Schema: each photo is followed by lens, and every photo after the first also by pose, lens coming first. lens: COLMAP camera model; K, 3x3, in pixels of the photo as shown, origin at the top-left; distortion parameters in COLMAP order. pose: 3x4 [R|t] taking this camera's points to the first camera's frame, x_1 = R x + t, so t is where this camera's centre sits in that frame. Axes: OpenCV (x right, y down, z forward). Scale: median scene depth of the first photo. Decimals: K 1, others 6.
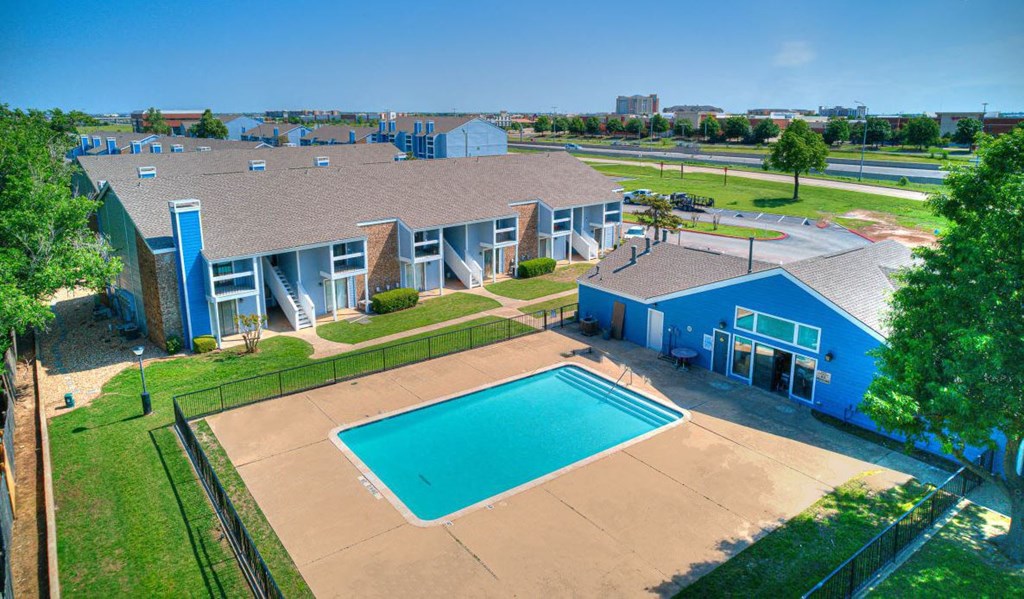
lens RADIAL K [[696.7, 0, 512.0], [0, 696.7, 299.5], [0, 0, 1]] dist [0.001454, 0.000272]
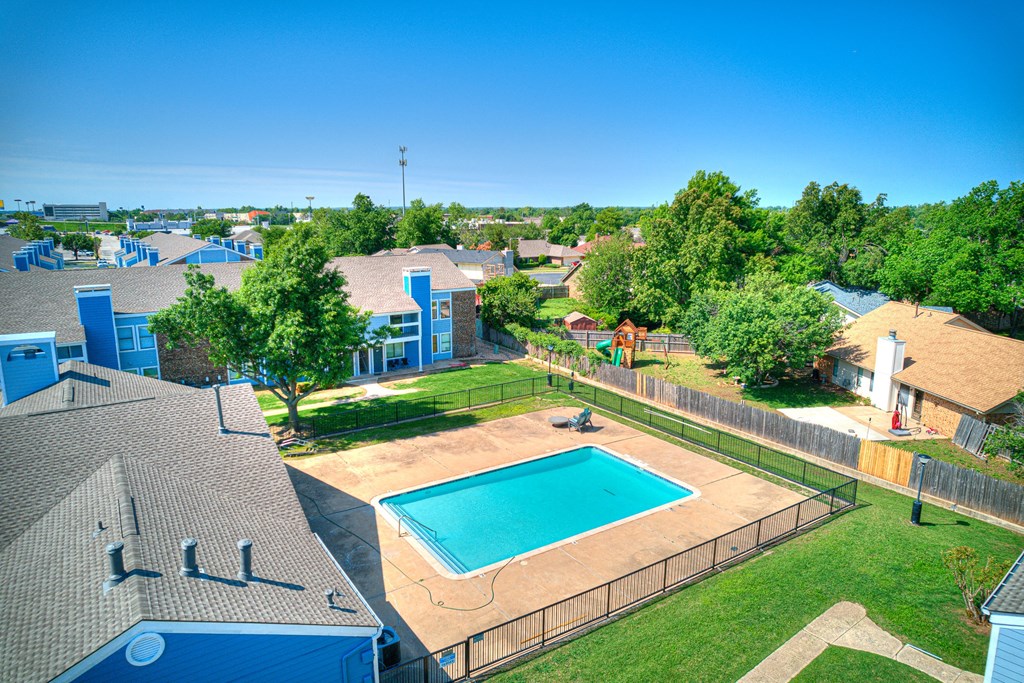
lens RADIAL K [[618.8, 0, 511.5], [0, 618.8, 335.9], [0, 0, 1]] dist [0.004086, 0.002887]
pose [[-0.998126, -0.013832, 0.059605, -0.009637], [0.014248, 0.894805, 0.446230, -0.586819], [-0.059507, 0.446243, -0.892931, 2.123365]]
